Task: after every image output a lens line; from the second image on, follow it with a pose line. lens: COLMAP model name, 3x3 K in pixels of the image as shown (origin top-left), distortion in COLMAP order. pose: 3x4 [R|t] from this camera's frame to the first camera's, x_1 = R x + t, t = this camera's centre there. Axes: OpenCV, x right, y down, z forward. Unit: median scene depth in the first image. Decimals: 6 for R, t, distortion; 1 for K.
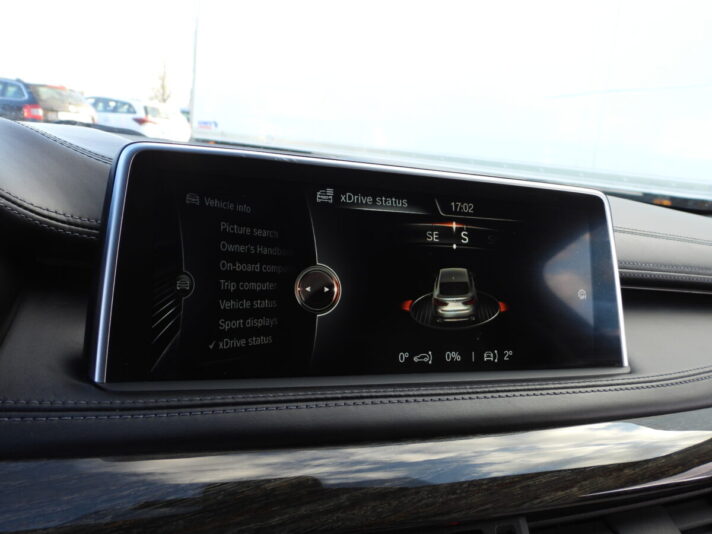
lens RADIAL K [[636.5, 0, 356.0], [0, 636.5, 267.0], [0, 0, 1]] dist [-0.006823, -0.019188]
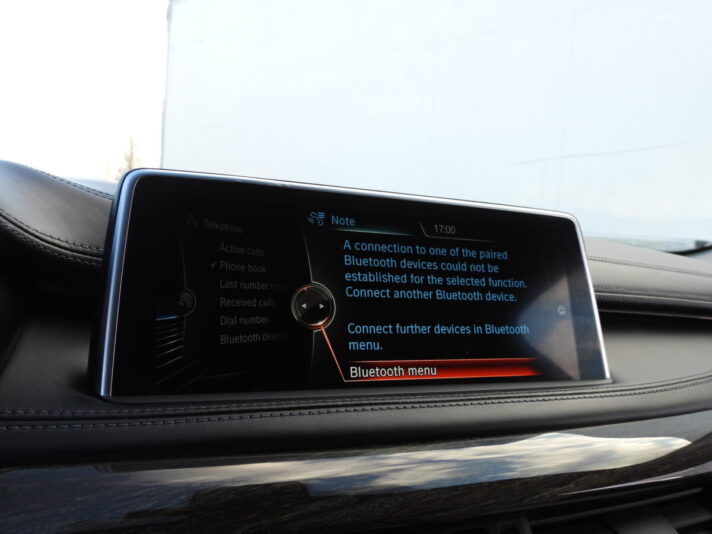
lens RADIAL K [[636.5, 0, 356.0], [0, 636.5, 267.0], [0, 0, 1]] dist [-0.006823, -0.019188]
pose [[0.998199, -0.035442, 0.048407, -0.040757], [0.040655, 0.992950, -0.111345, 0.095639], [-0.044119, 0.113113, 0.992602, -0.046698]]
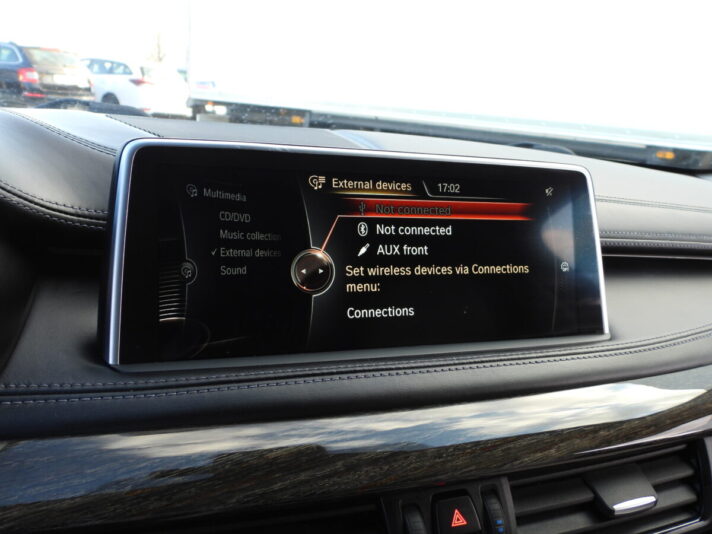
lens RADIAL K [[636.5, 0, 356.0], [0, 636.5, 267.0], [0, 0, 1]] dist [-0.006823, -0.019188]
pose [[0.999721, -0.022739, -0.006432, 0.020750], [0.023114, 0.997563, 0.065828, -0.042947], [0.004919, -0.065959, 0.997810, -0.068037]]
